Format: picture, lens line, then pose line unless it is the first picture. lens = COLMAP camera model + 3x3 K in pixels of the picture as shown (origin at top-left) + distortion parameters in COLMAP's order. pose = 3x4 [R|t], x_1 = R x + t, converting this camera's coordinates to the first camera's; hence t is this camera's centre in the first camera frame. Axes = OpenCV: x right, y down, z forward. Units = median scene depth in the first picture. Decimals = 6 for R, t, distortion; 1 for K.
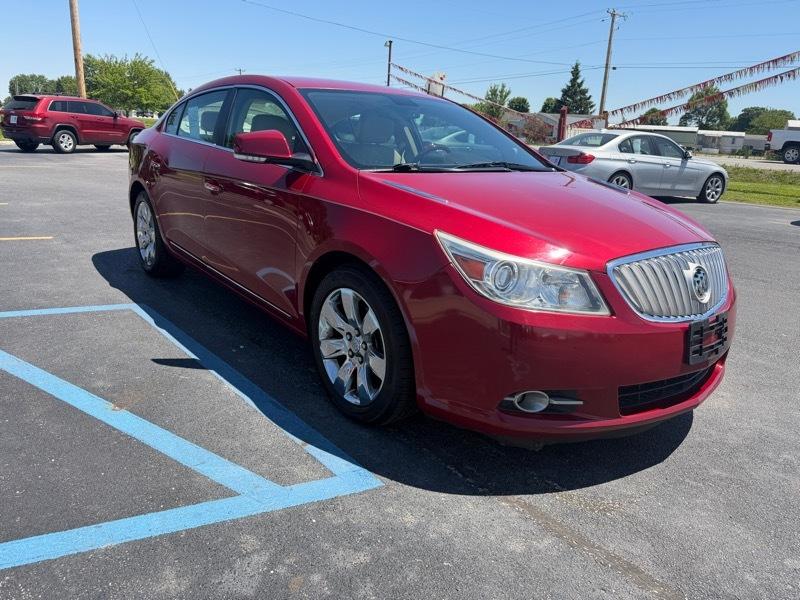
lens RADIAL K [[571.5, 0, 402.8], [0, 571.5, 300.4], [0, 0, 1]] dist [0.027797, -0.030567]
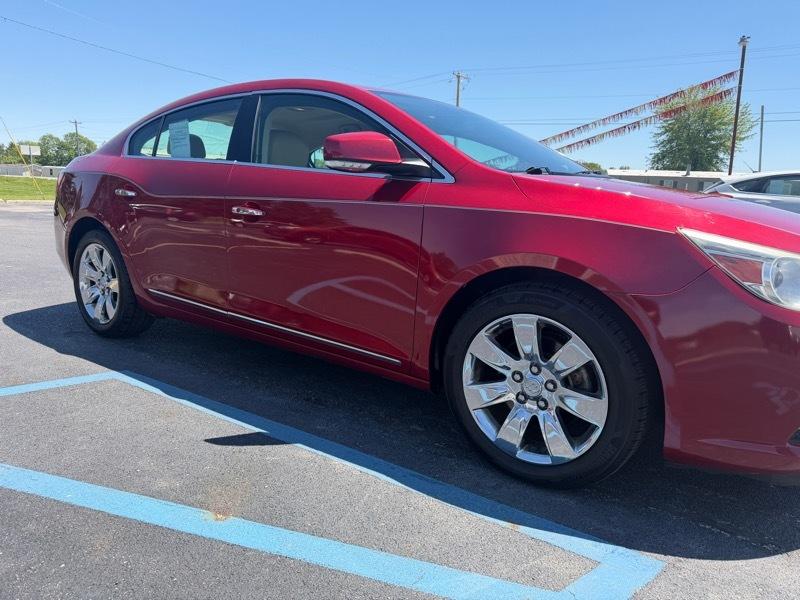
lens RADIAL K [[571.5, 0, 407.7], [0, 571.5, 294.2], [0, 0, 1]] dist [0.027797, -0.030567]
pose [[0.966219, -0.062717, 0.249976, -0.391656], [0.086878, 0.992429, -0.086814, 0.004931], [-0.242639, 0.105599, 0.964352, 0.237209]]
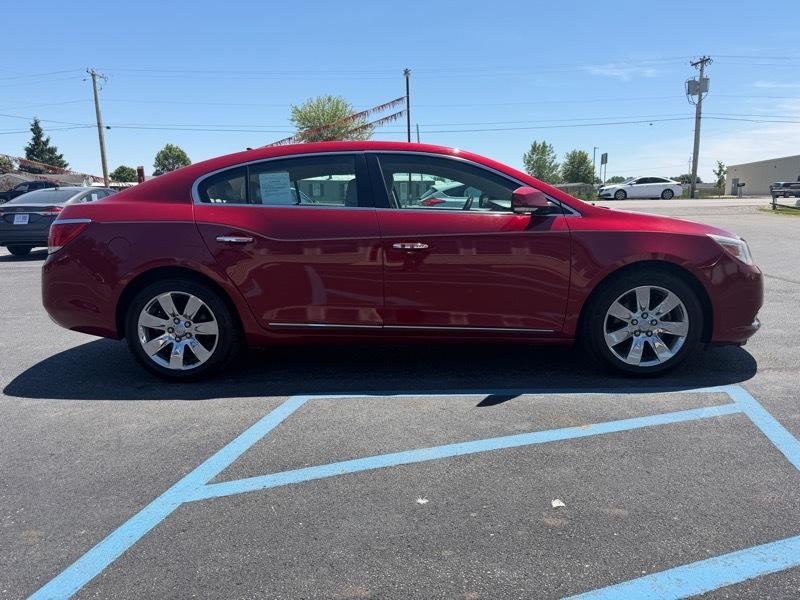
lens RADIAL K [[571.5, 0, 399.2], [0, 571.5, 298.0], [0, 0, 1]] dist [0.027797, -0.030567]
pose [[0.650850, -0.192091, 0.734503, -1.376025], [0.261866, 0.964891, 0.020301, -0.161207], [-0.712615, 0.179129, 0.678302, 0.395461]]
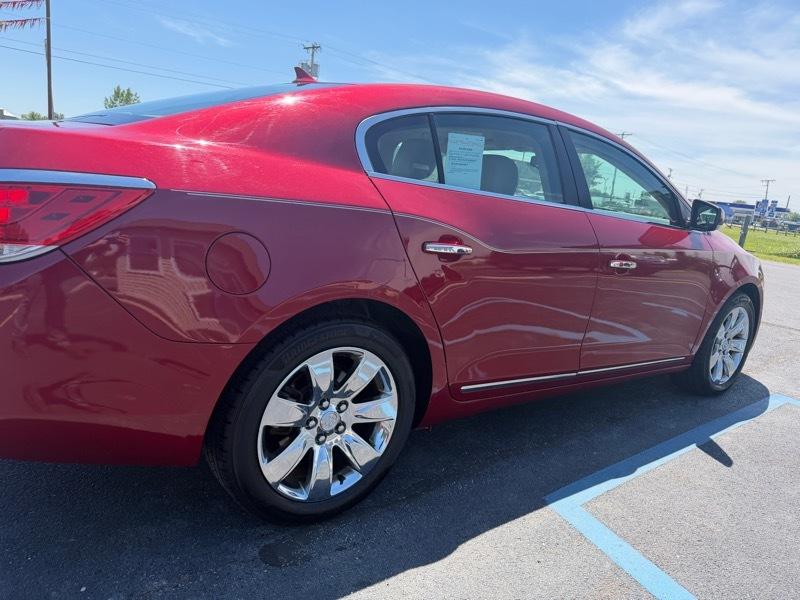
lens RADIAL K [[571.5, 0, 396.3], [0, 571.5, 297.0], [0, 0, 1]] dist [0.027797, -0.030567]
pose [[0.026636, -0.247016, 0.968645, -1.355800], [0.169905, 0.956009, 0.239122, -0.489151], [-0.985100, 0.158208, 0.067434, 1.557551]]
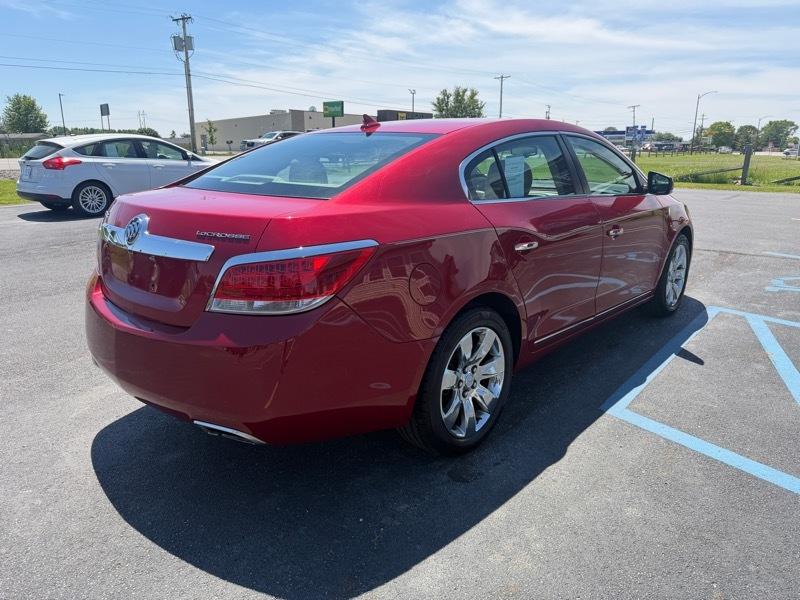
lens RADIAL K [[571.5, 0, 393.8], [0, 571.5, 296.5], [0, 0, 1]] dist [0.027797, -0.030567]
pose [[-0.165342, -0.300086, 0.939474, -1.576637], [0.269570, 0.902559, 0.335737, -0.685895], [-0.948680, 0.308765, -0.068337, 1.851170]]
